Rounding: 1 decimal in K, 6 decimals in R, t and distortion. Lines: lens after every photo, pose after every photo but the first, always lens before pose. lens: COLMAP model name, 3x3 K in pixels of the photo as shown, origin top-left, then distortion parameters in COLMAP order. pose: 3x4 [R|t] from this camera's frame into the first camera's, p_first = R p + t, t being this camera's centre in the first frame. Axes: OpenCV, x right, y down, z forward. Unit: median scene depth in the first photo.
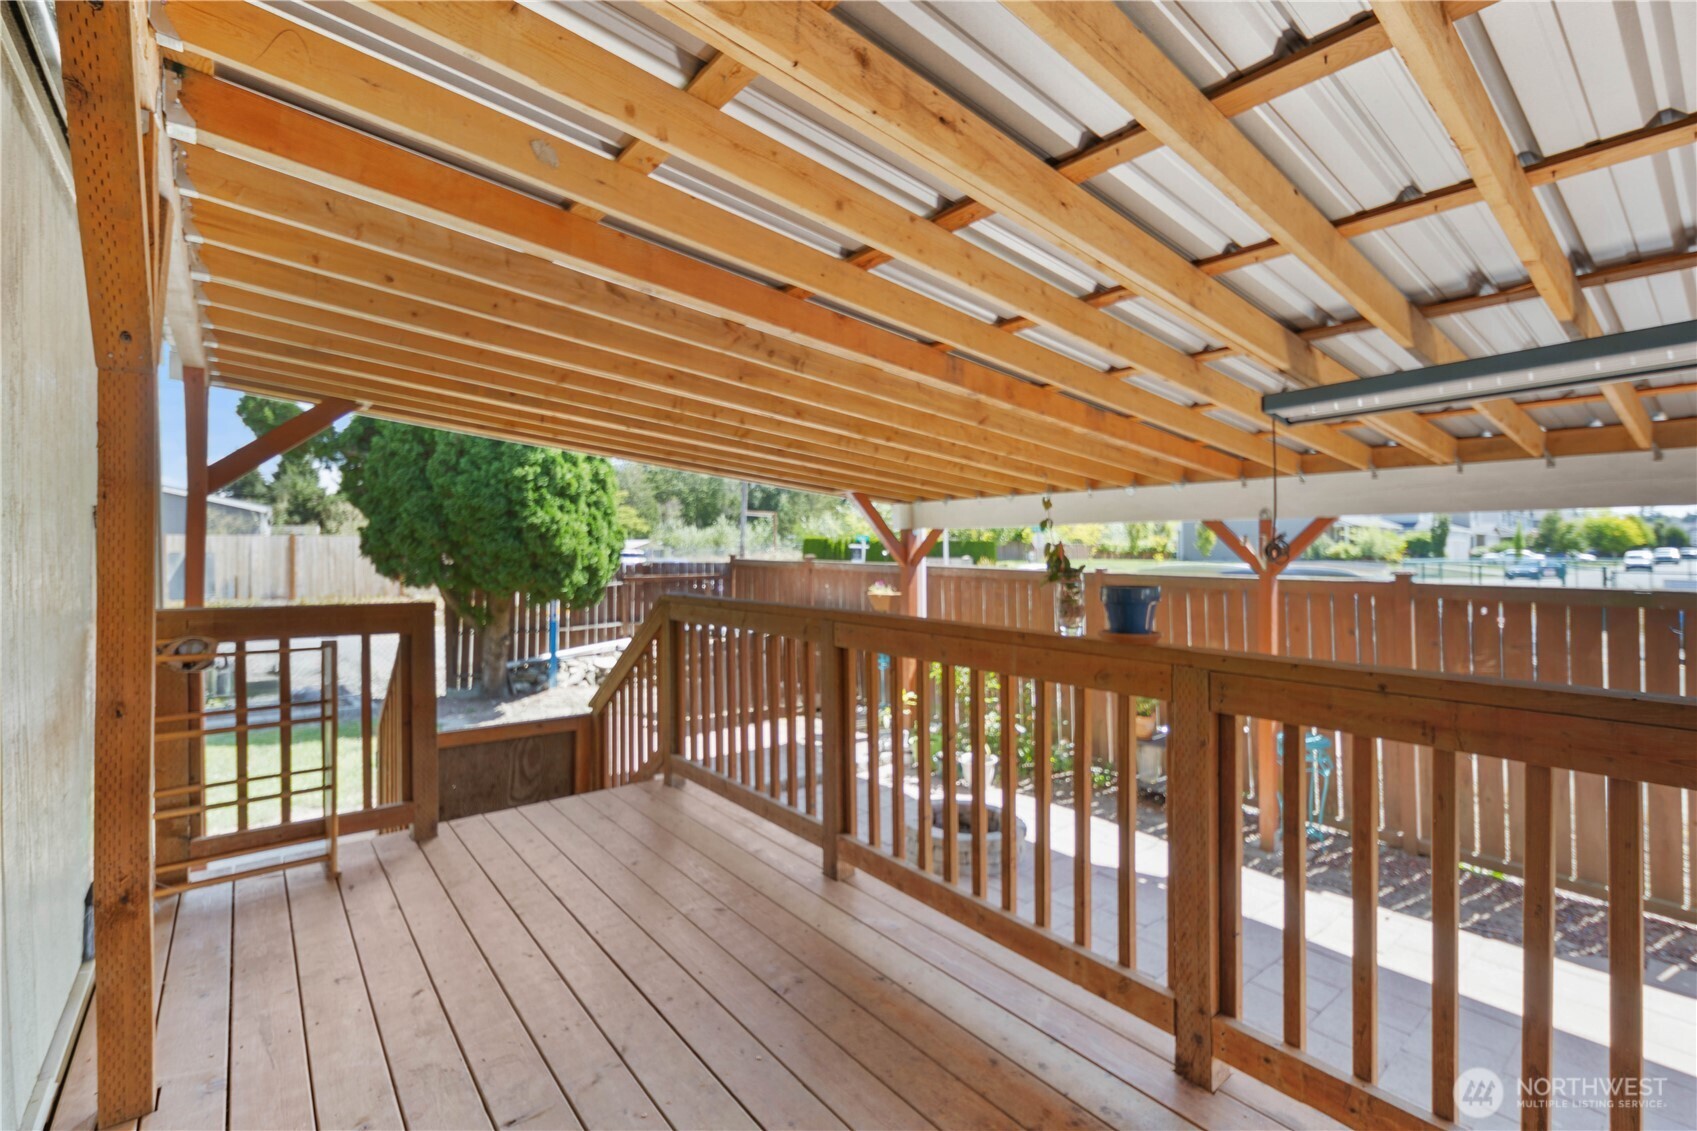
lens RADIAL K [[741.3, 0, 855.0], [0, 741.3, 547.2], [0, 0, 1]] dist [0.006732, -0.003755]
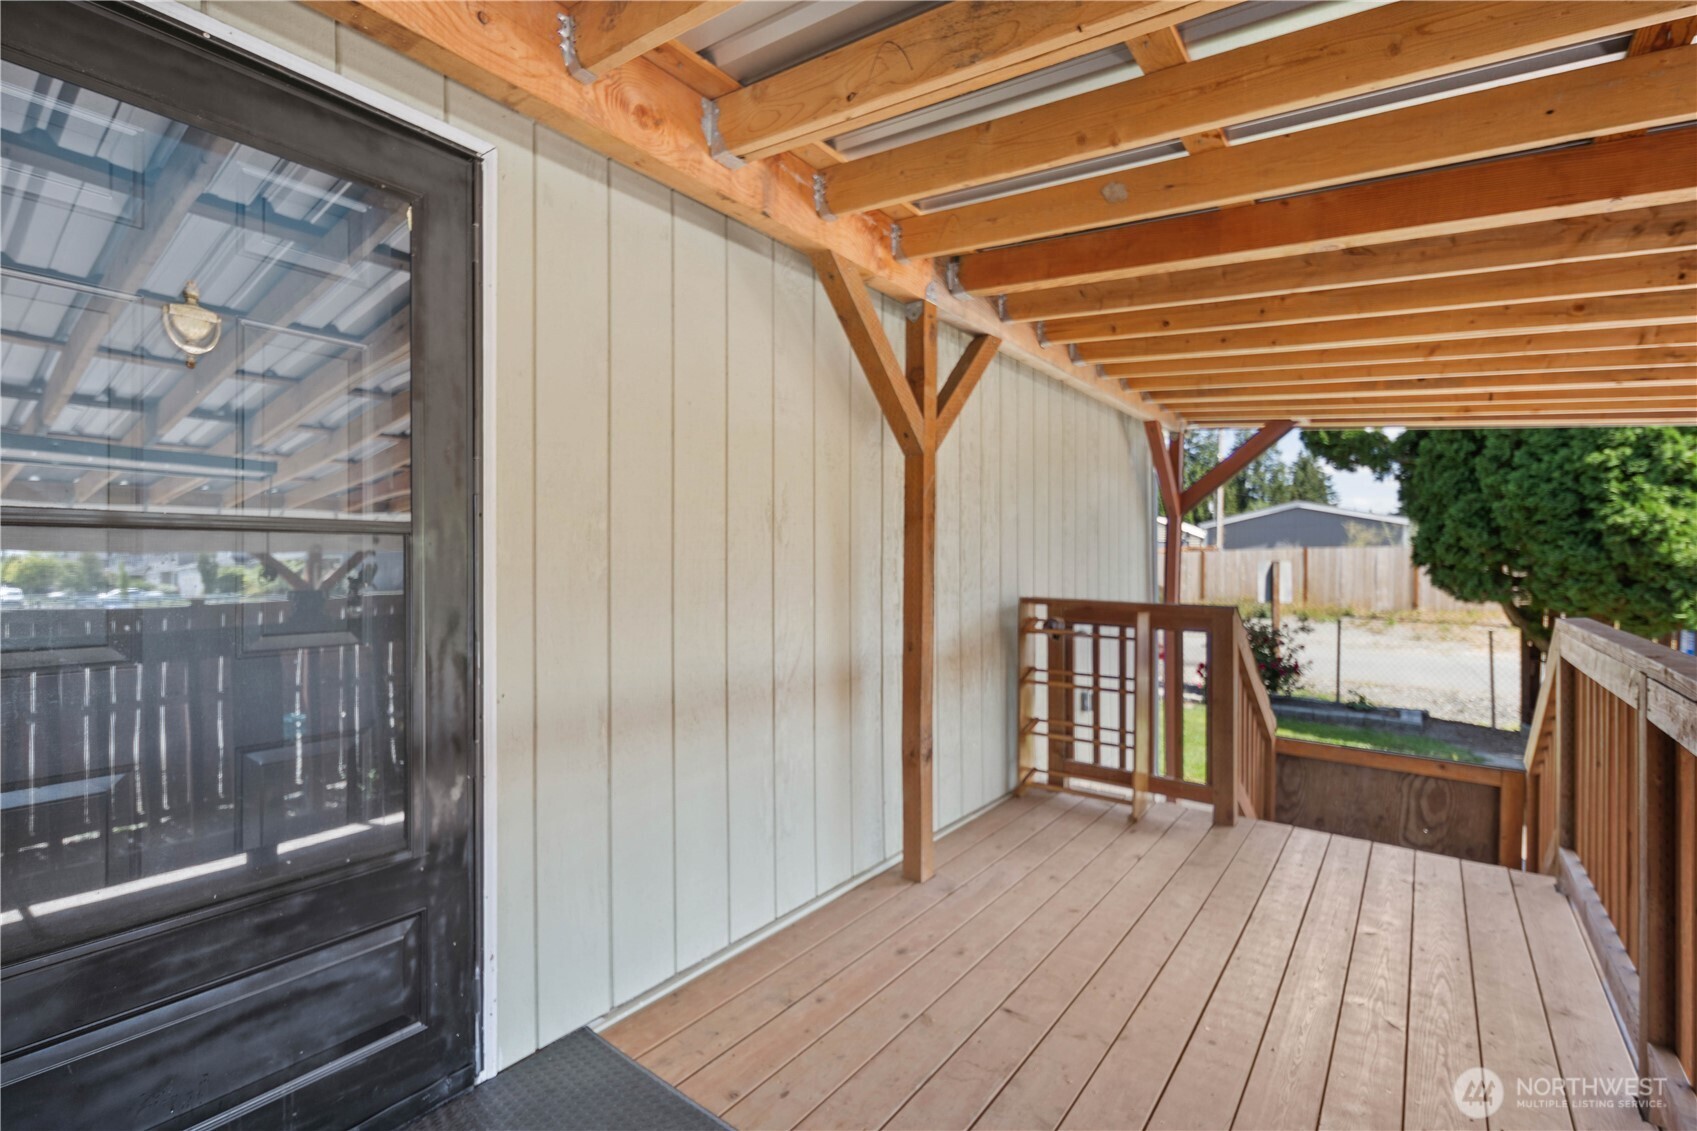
lens RADIAL K [[741.3, 0, 855.8], [0, 741.3, 557.9], [0, 0, 1]] dist [0.006732, -0.003755]
pose [[0.229587, -0.003429, -0.973282, 0.118550], [0.002491, 0.999993, -0.002935, 0.002097], [0.973285, -0.001751, 0.229594, 0.077942]]
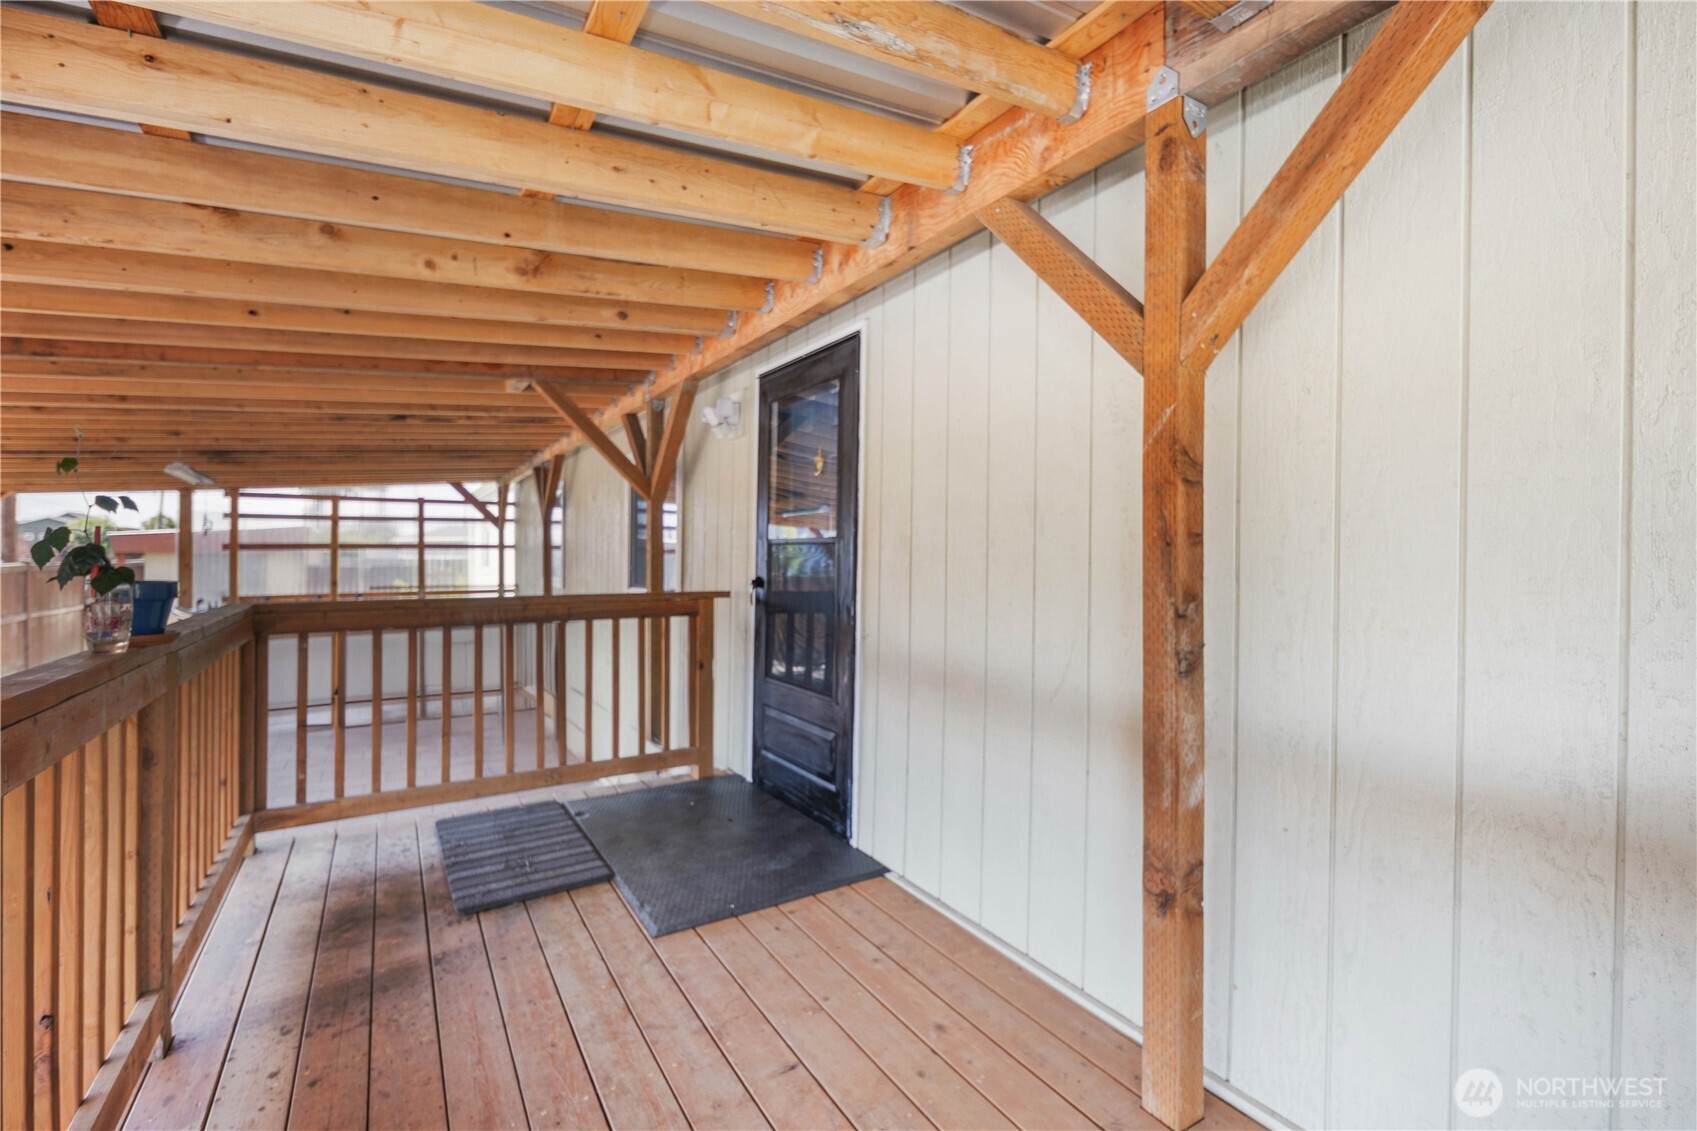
lens RADIAL K [[741.3, 0, 834.2], [0, 741.3, 554.1], [0, 0, 1]] dist [0.006732, -0.003755]
pose [[-0.989769, -0.019161, 0.141387, -1.417173], [-0.021756, 0.999622, -0.016834, 0.039397], [-0.141011, -0.019738, -0.989811, 1.895257]]
